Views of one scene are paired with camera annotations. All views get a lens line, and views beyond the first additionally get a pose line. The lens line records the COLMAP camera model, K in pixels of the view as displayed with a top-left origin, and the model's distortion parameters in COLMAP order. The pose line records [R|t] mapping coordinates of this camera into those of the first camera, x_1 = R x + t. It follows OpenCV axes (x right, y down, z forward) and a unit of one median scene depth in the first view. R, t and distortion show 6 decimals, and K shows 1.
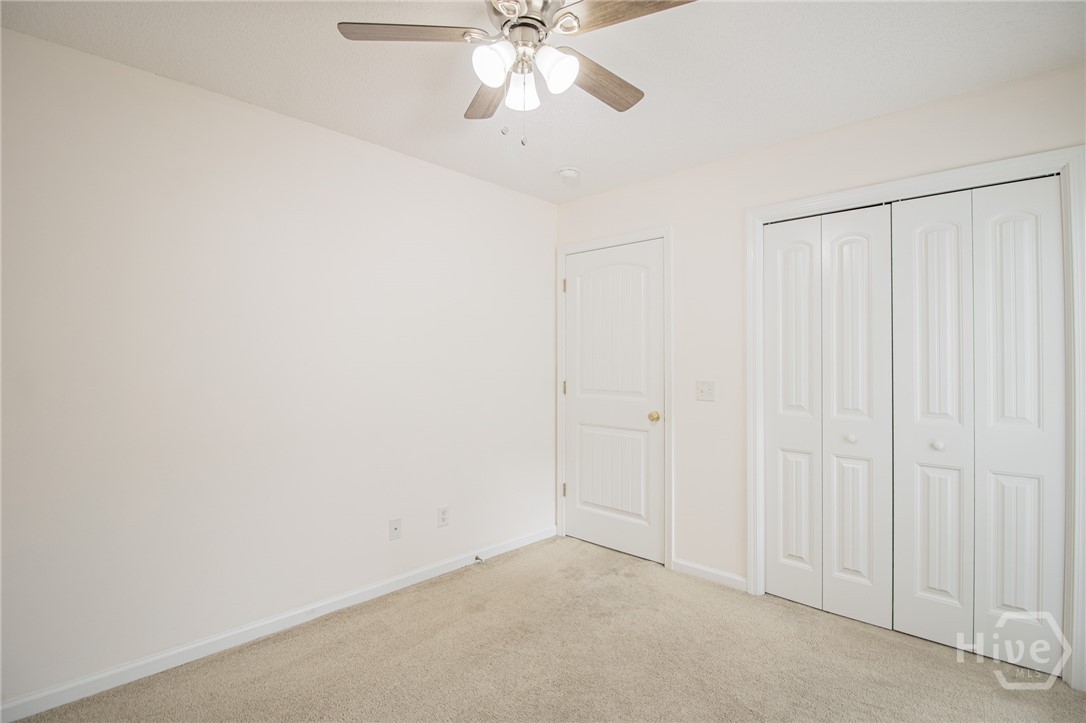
lens RADIAL K [[506.6, 0, 545.0], [0, 506.6, 351.3], [0, 0, 1]] dist [-0.003082, -0.000927]
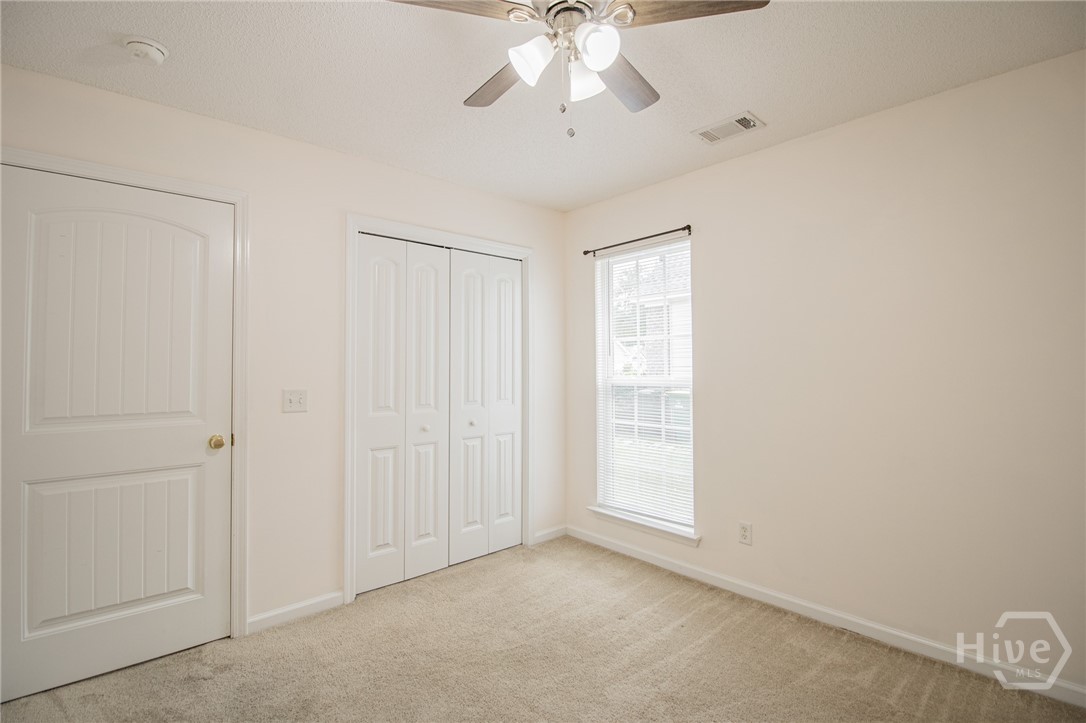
lens RADIAL K [[498.1, 0, 546.1], [0, 498.1, 357.7], [0, 0, 1]] dist [0.000755, -0.010540]
pose [[0.107277, 0.021420, 0.993998, -0.538275], [-0.004194, 0.999769, -0.021092, 0.022807], [-0.994220, -0.001906, 0.107342, 0.532626]]
